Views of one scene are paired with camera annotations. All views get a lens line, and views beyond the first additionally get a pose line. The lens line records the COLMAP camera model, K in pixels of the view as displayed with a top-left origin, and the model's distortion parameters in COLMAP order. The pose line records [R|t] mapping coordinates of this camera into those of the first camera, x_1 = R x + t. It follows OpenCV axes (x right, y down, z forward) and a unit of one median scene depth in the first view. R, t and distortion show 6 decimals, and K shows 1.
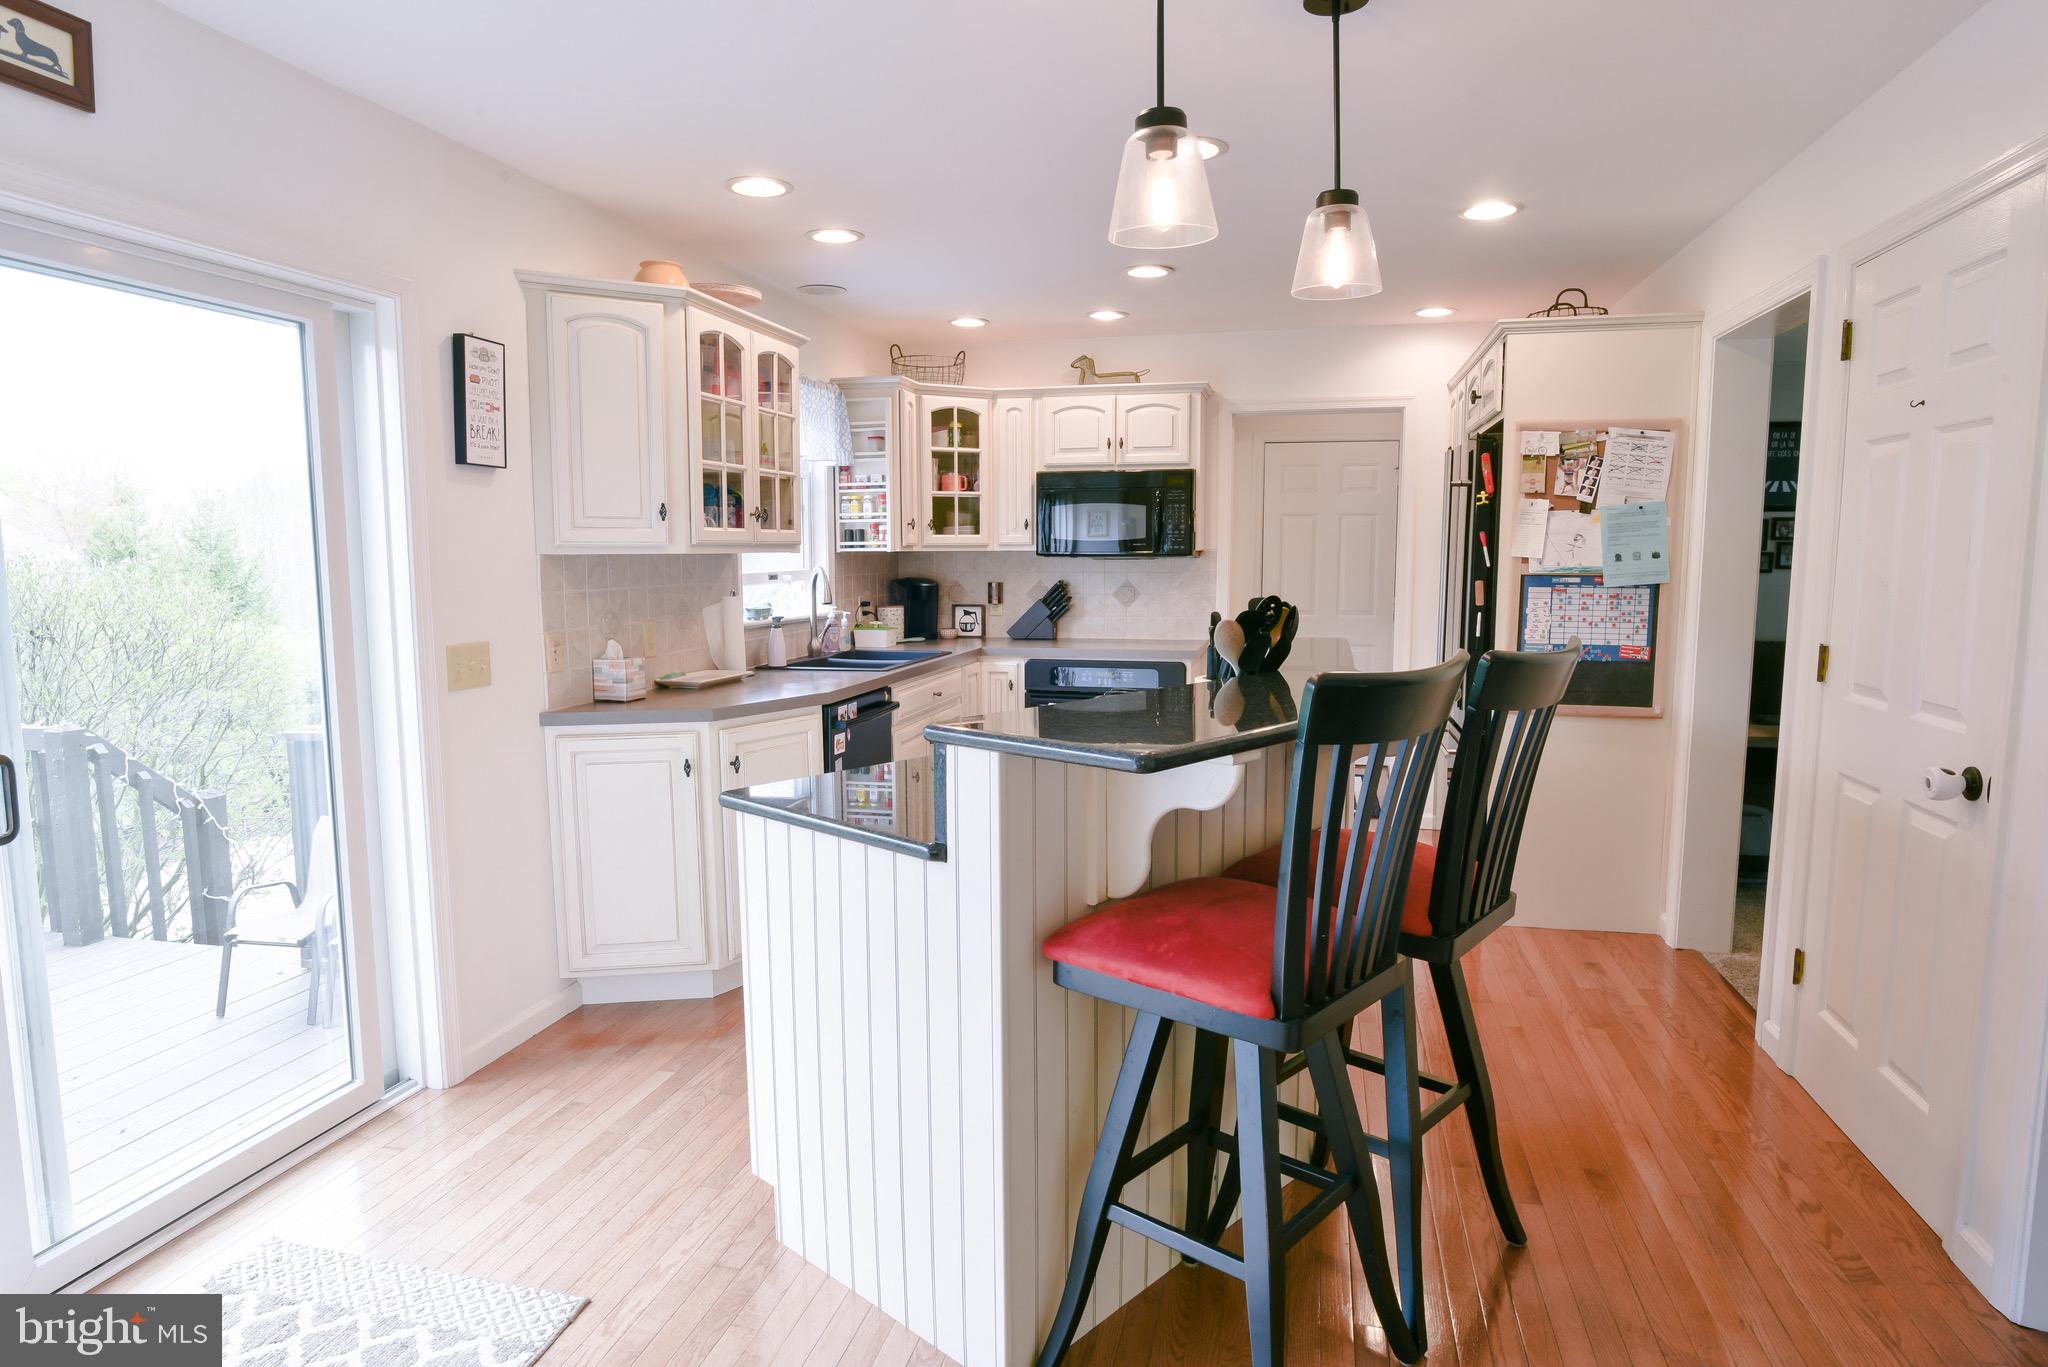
lens RADIAL K [[1191.8, 0, 1024.4], [0, 1191.8, 686.8], [0, 0, 1]] dist [-0.041258, 0.016739]
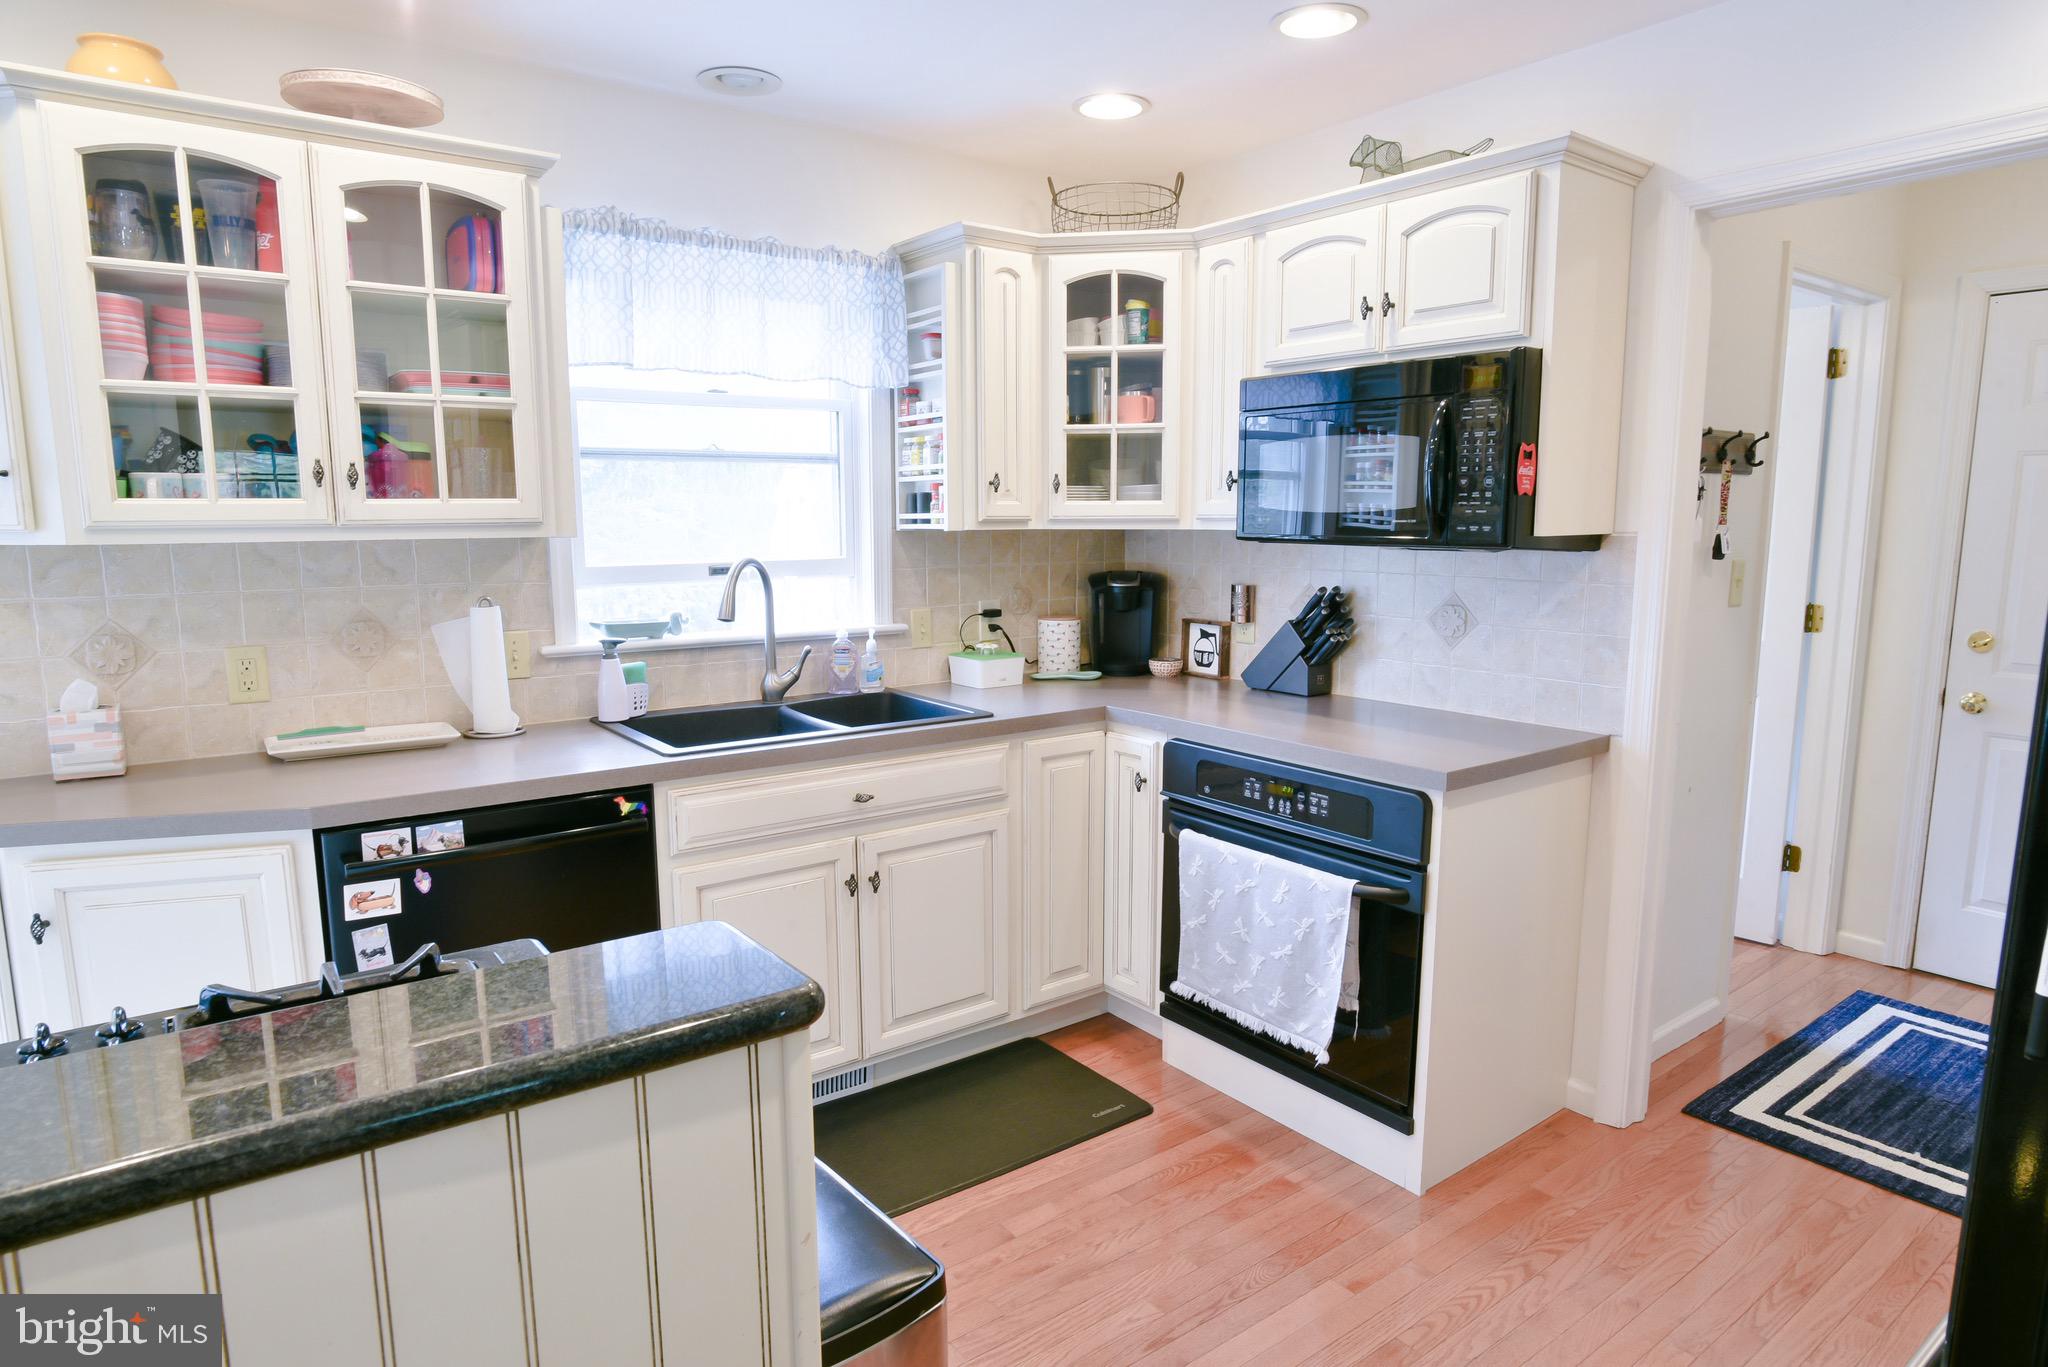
lens RADIAL K [[1178.3, 0, 1024.1], [0, 1178.3, 687.2], [0, 0, 1]] dist [-0.039025, 0.014561]
pose [[0.768969, 0.096574, -0.631949, 0.367526], [-0.074664, 0.995326, 0.061252, -0.095154], [0.634910, 0.000083, 0.772586, 0.729630]]
